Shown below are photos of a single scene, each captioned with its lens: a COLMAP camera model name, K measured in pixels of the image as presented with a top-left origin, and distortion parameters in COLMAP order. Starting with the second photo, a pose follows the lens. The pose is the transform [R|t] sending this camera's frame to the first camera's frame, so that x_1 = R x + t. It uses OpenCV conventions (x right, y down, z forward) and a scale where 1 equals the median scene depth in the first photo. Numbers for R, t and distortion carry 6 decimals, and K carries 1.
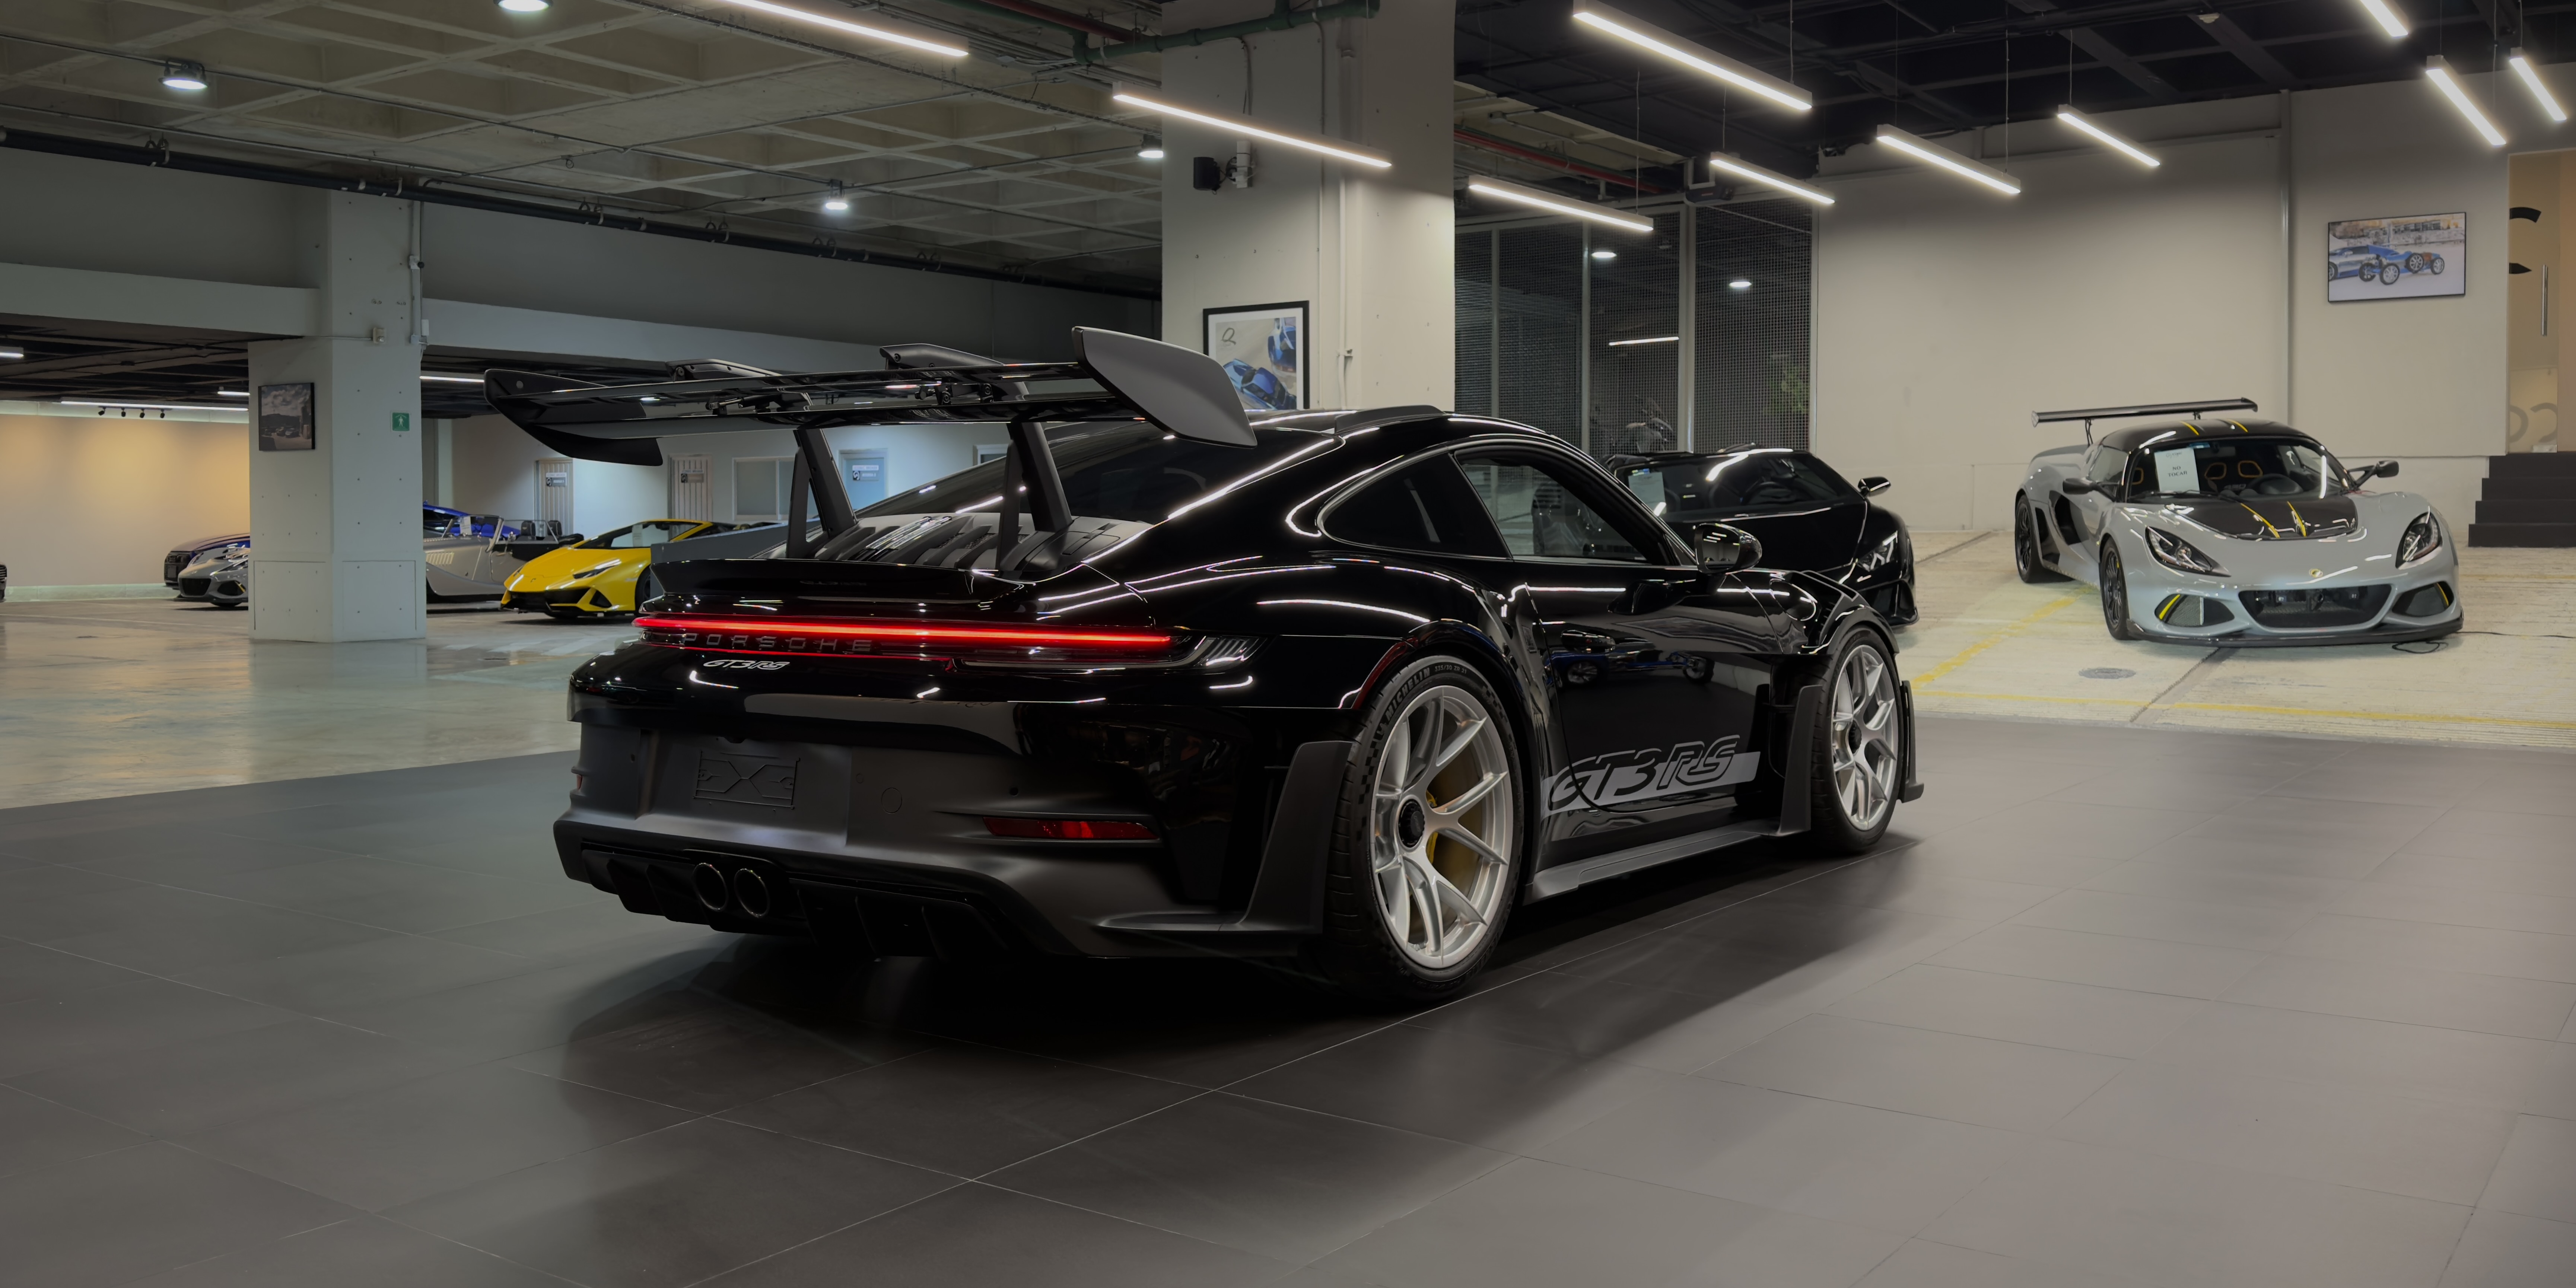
lens RADIAL K [[2082.9, 0, 1259.2], [0, 2082.9, 577.5], [0, 0, 1]] dist [0.140808, -0.233383]
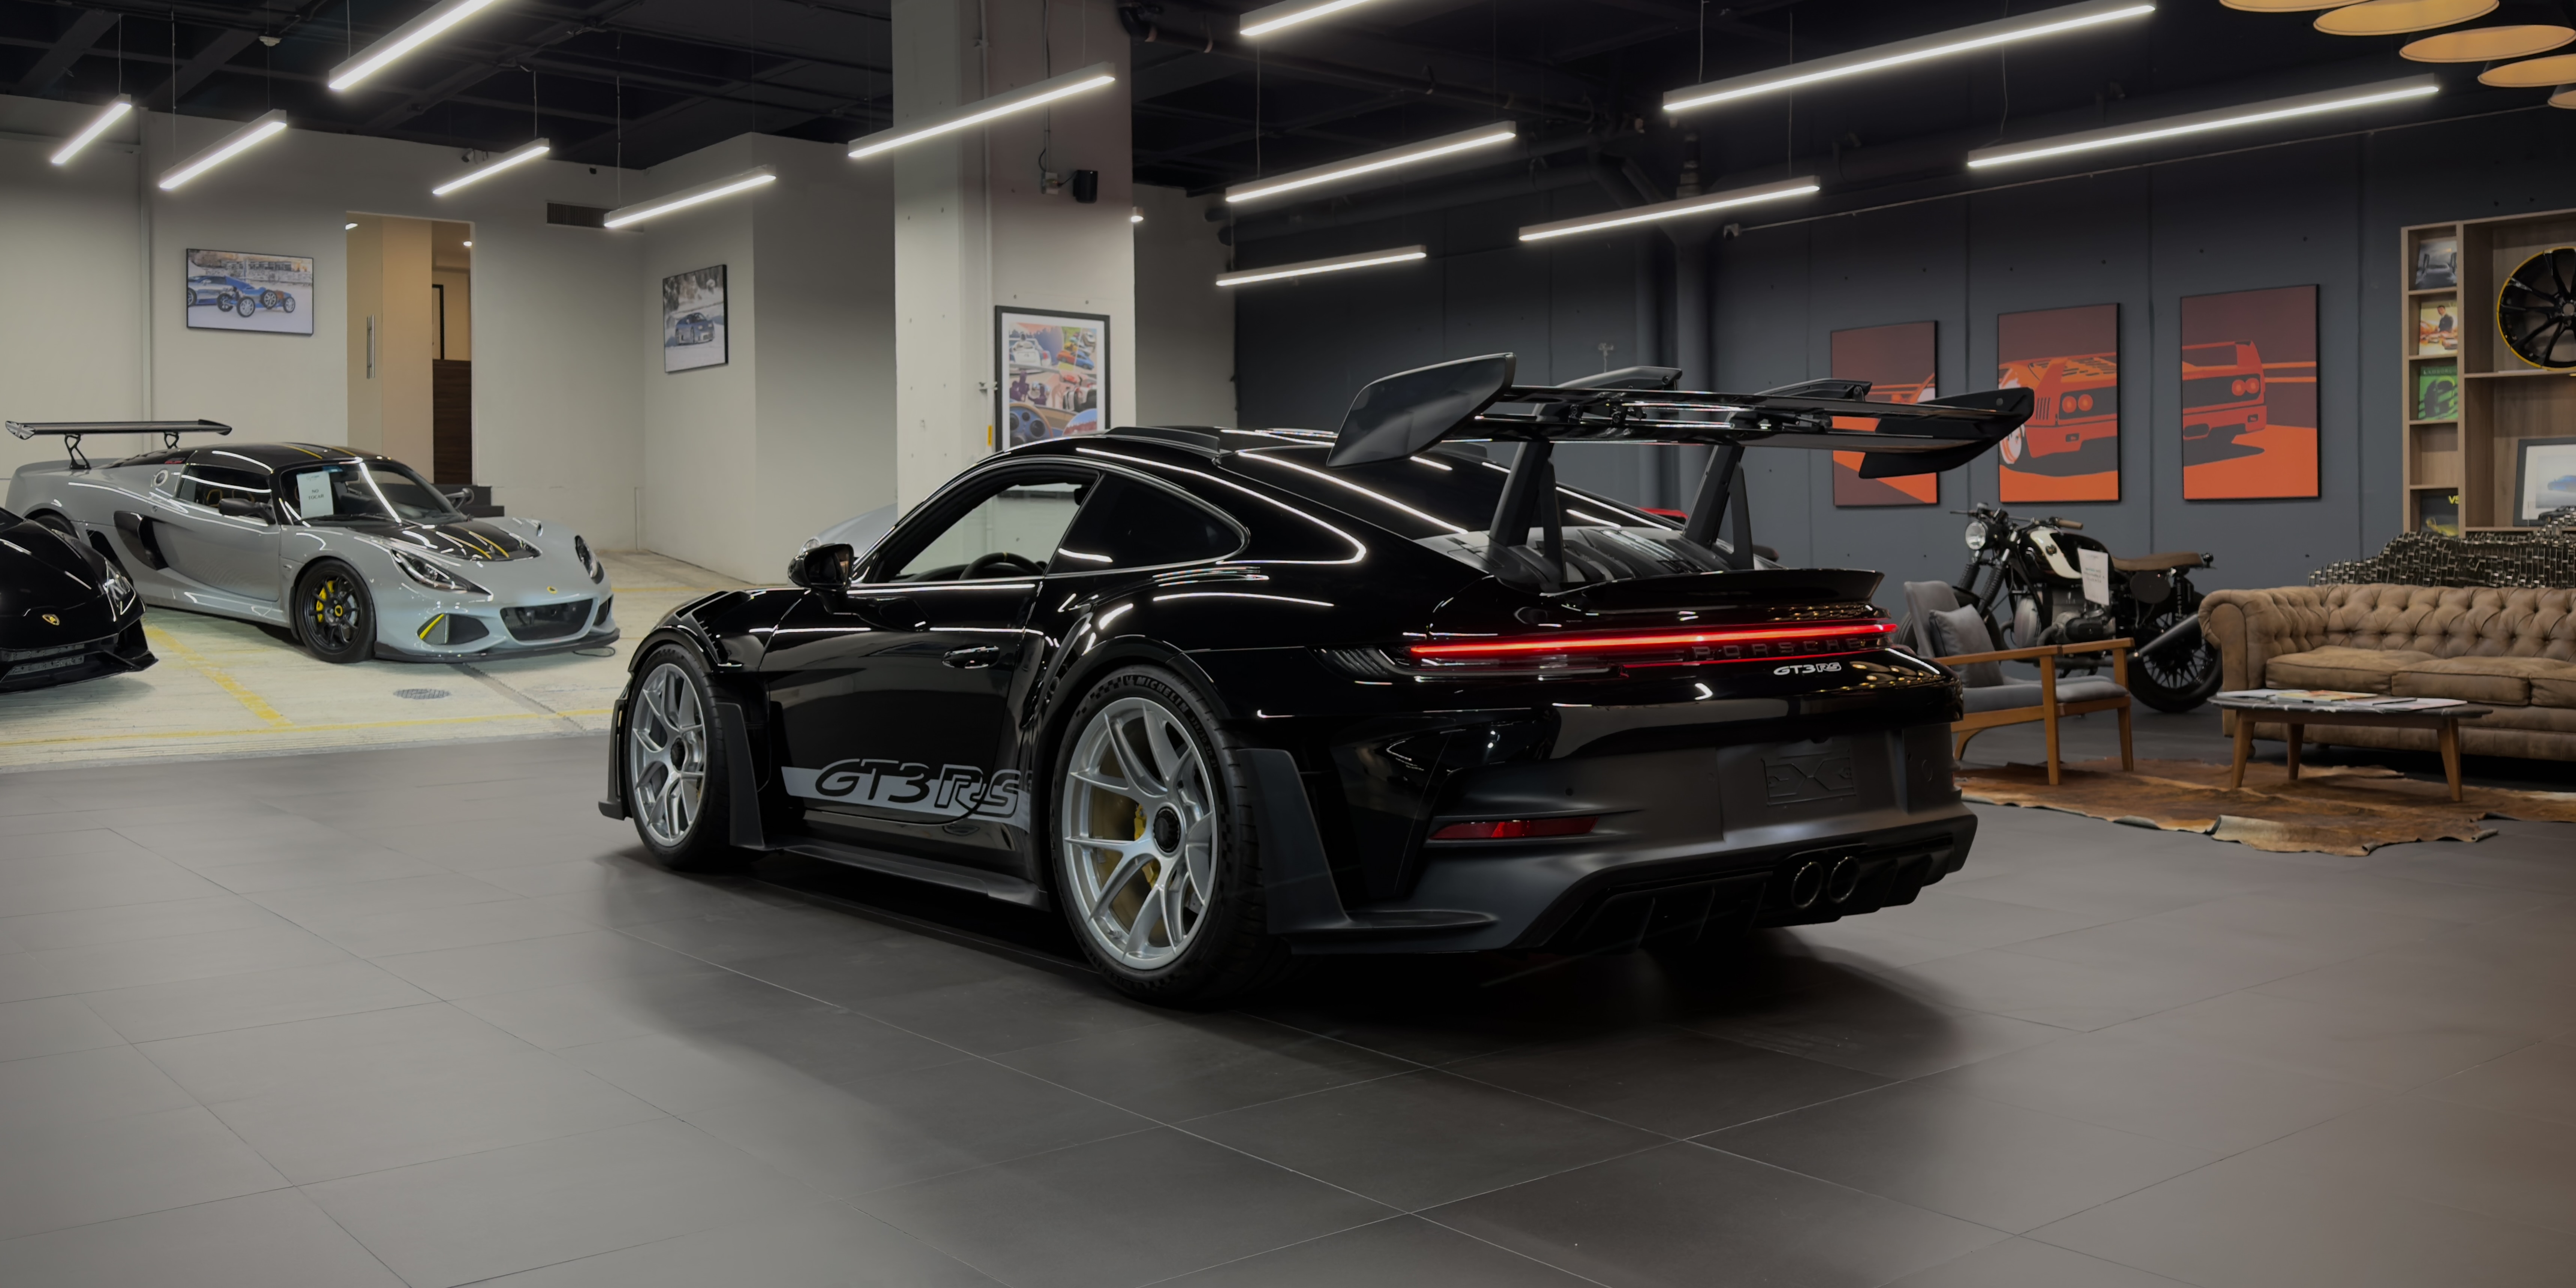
lens RADIAL K [[2082.8, 0, 1259.2], [0, 2082.8, 577.5], [0, 0, 1]] dist [0.140808, -0.233383]
pose [[0.260070, -0.017327, 0.965434, -0.429109], [0.029845, 0.999506, 0.009899, -0.007561], [-0.965129, 0.026239, 0.260458, 0.317543]]
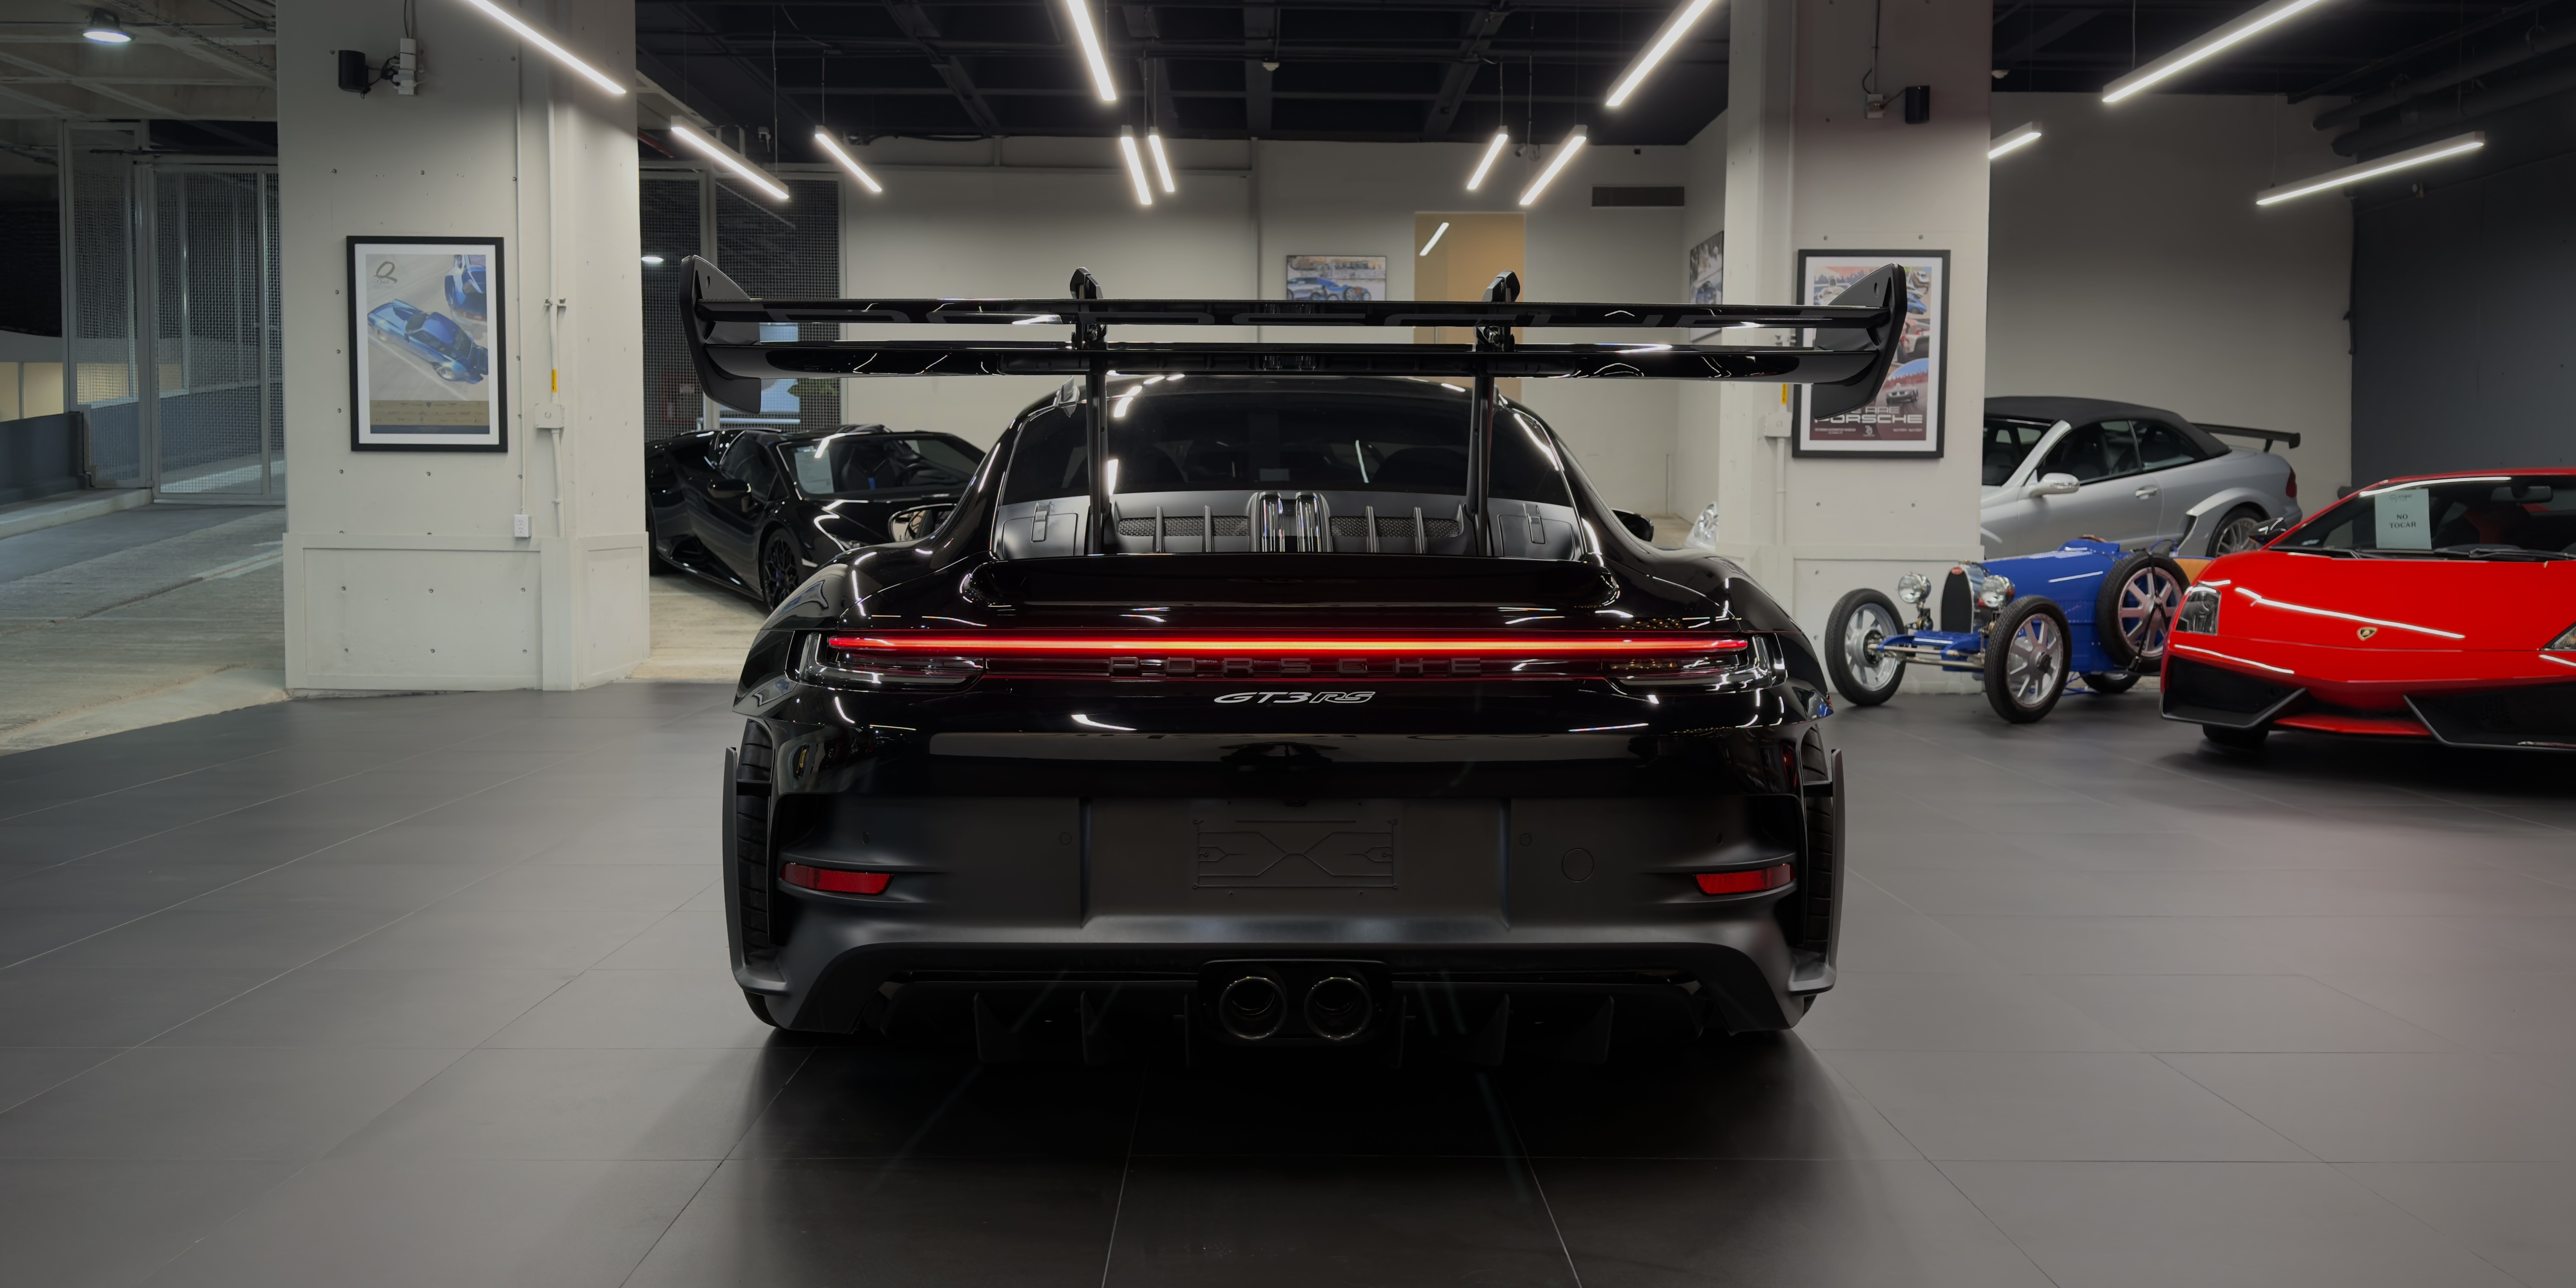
lens RADIAL K [[1929.2, 0, 1288.0], [0, 1929.2, 644.0], [0, 0, 1]] dist [0.117422, -0.181368]
pose [[0.798309, -0.036379, 0.601148, -0.204854], [0.007790, 0.998714, 0.050093, -0.003304], [-0.602197, -0.035307, 0.797566, 0.150500]]
